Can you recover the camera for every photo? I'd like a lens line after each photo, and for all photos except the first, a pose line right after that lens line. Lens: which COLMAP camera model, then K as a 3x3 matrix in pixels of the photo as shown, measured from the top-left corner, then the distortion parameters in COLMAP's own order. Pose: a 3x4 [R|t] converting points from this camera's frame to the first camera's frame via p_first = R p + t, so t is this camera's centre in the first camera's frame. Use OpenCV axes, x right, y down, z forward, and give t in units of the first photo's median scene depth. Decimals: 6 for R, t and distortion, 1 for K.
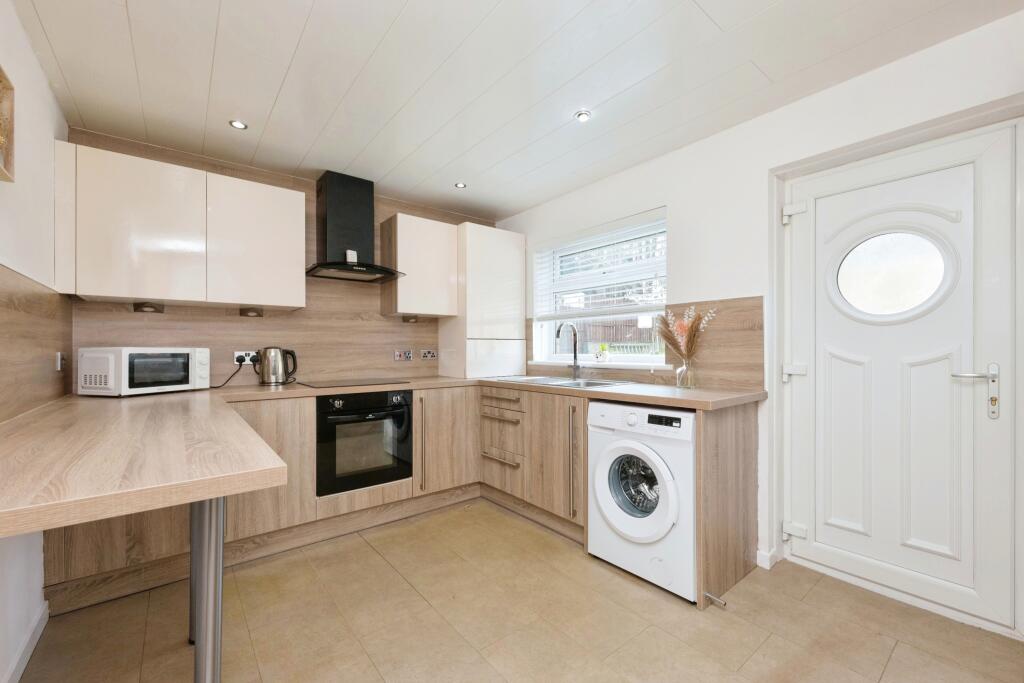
lens RADIAL K [[407.7, 0, 519.6], [0, 407.7, 345.6], [0, 0, 1]] dist [0.001367, -0.000160]
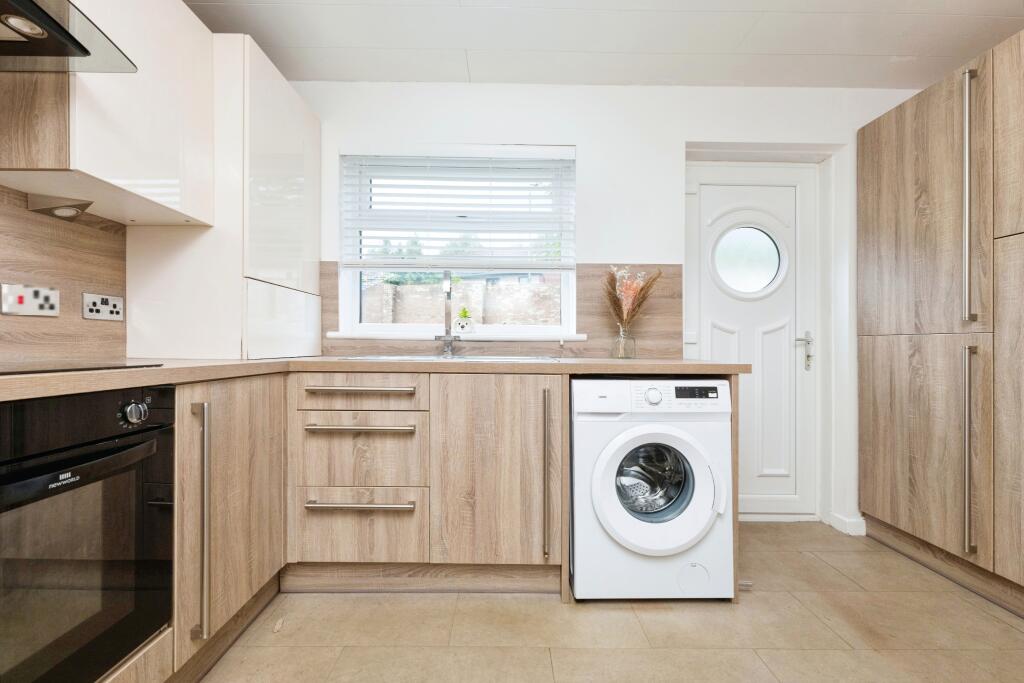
lens RADIAL K [[418.1, 0, 514.2], [0, 418.1, 340.5], [0, 0, 1]] dist [0.000144, -0.000117]
pose [[0.632575, 0.019678, 0.774249, -0.366589], [-0.019520, 0.999765, -0.009461, 0.066291], [-0.774253, -0.009129, 0.632810, 0.524272]]
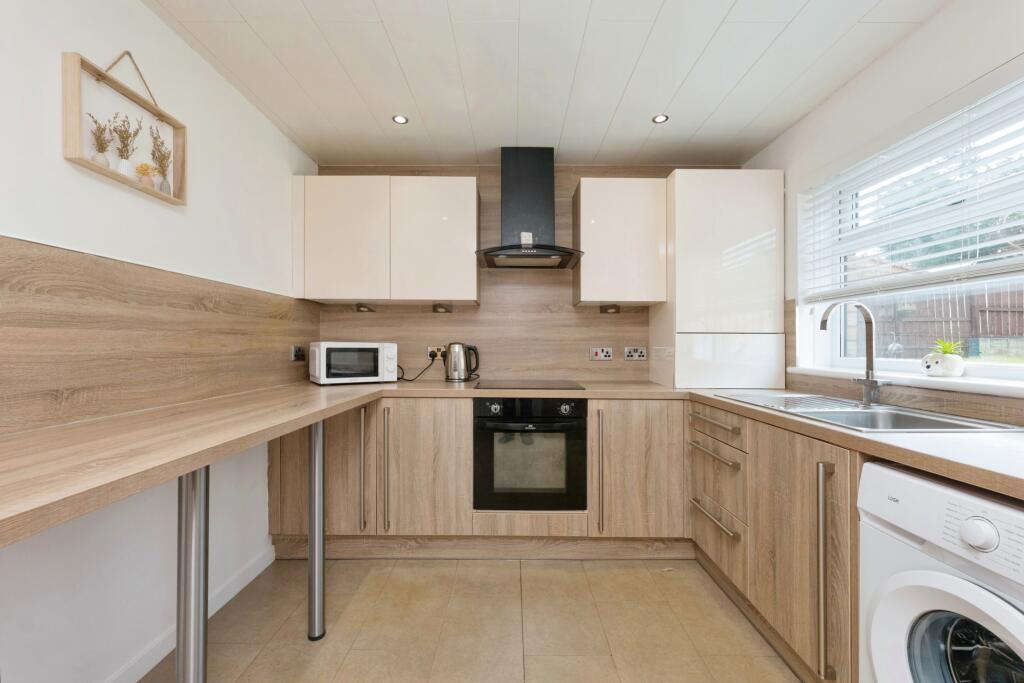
lens RADIAL K [[418.1, 0, 514.2], [0, 418.1, 340.5], [0, 0, 1]] dist [0.000144, -0.000117]
pose [[0.773659, 0.002912, -0.633595, 0.135394], [-0.004468, 0.999990, -0.000860, -0.001562], [0.633586, 0.003496, 0.773664, 0.296469]]
